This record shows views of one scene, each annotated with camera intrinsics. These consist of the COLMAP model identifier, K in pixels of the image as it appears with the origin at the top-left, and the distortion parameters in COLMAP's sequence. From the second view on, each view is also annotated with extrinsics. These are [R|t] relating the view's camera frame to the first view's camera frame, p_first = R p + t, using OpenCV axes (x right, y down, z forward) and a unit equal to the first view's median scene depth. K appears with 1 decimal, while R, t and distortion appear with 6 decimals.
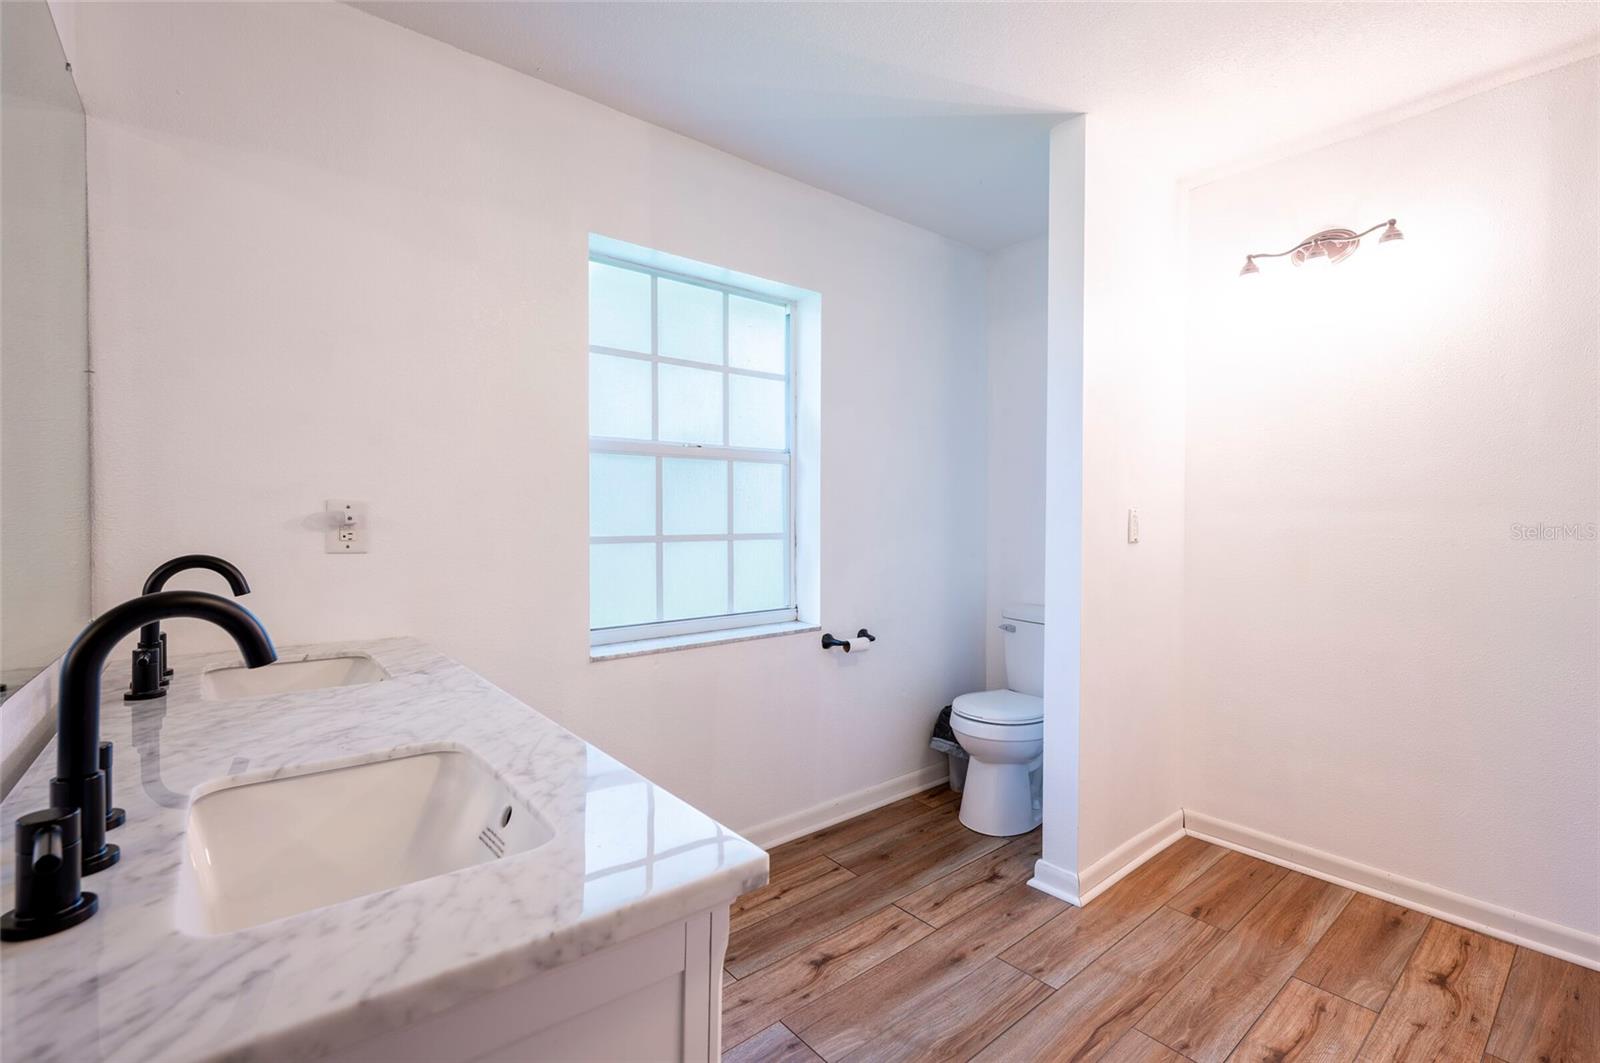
lens RADIAL K [[696.8, 0, 809.1], [0, 696.8, 530.6], [0, 0, 1]] dist [0.000532, -0.000554]
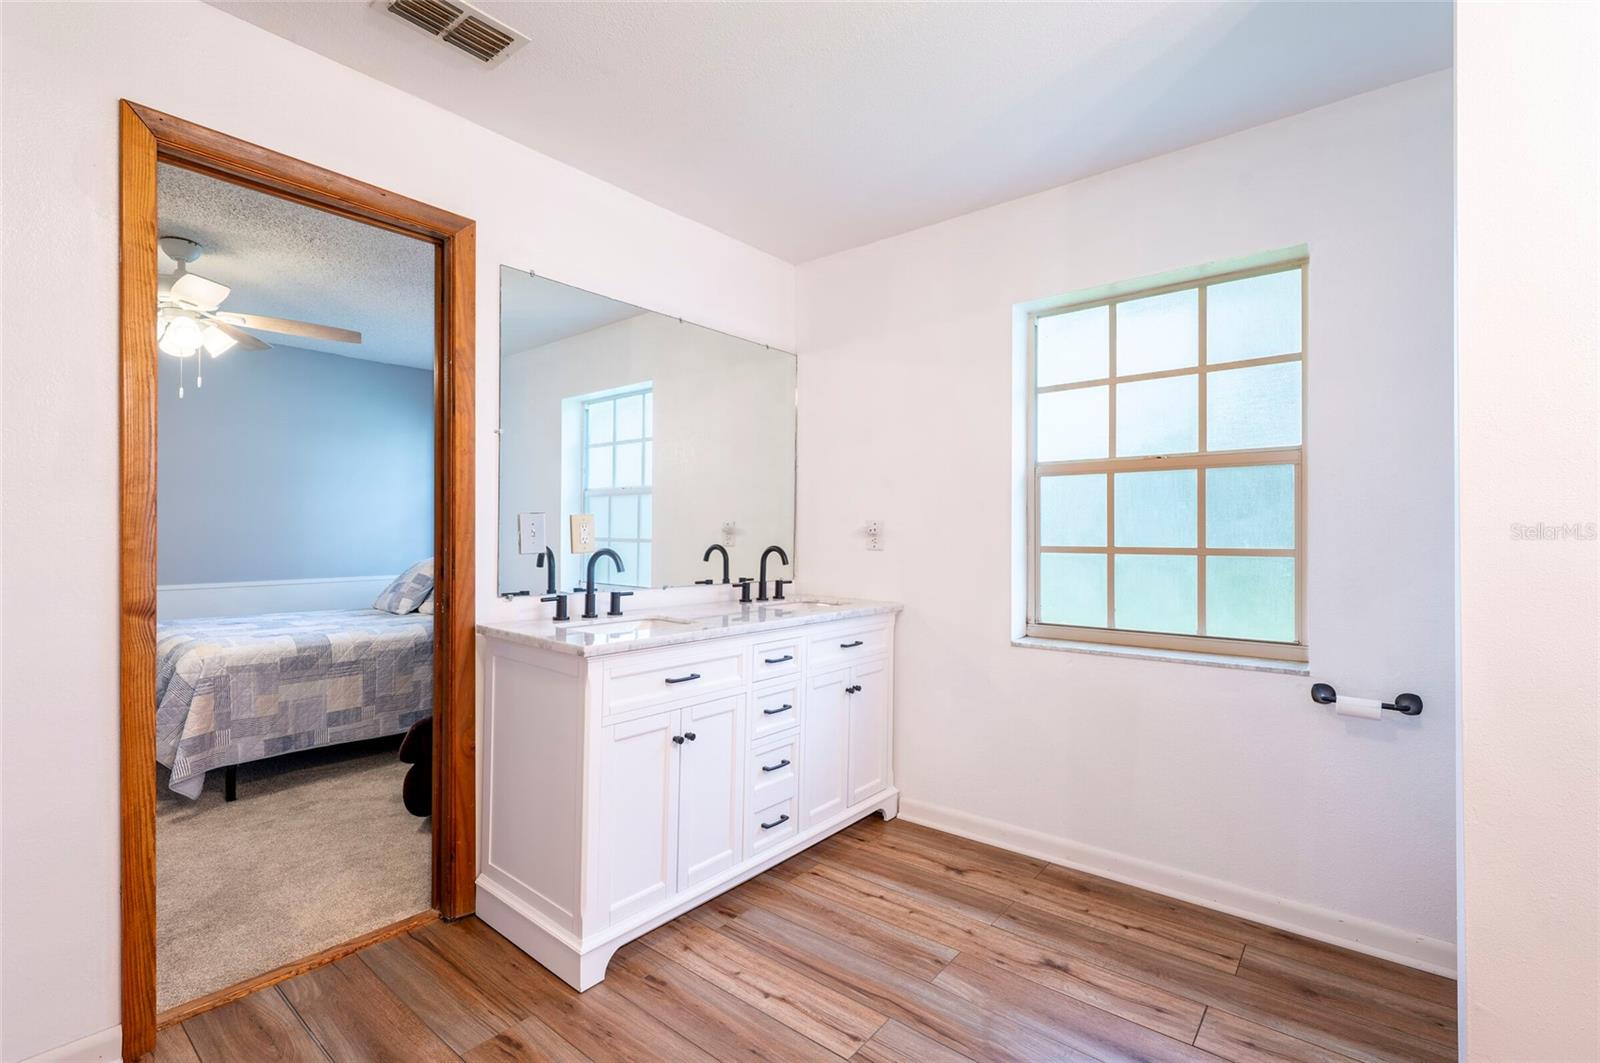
lens RADIAL K [[708.2, 0, 804.9], [0, 708.2, 532.0], [0, 0, 1]] dist [-0.004584, -0.000189]
pose [[0.201896, -0.003934, -0.979399, 0.839641], [-0.022584, 0.999707, -0.008671, 0.005016], [0.979147, 0.023869, 0.201748, 0.372740]]
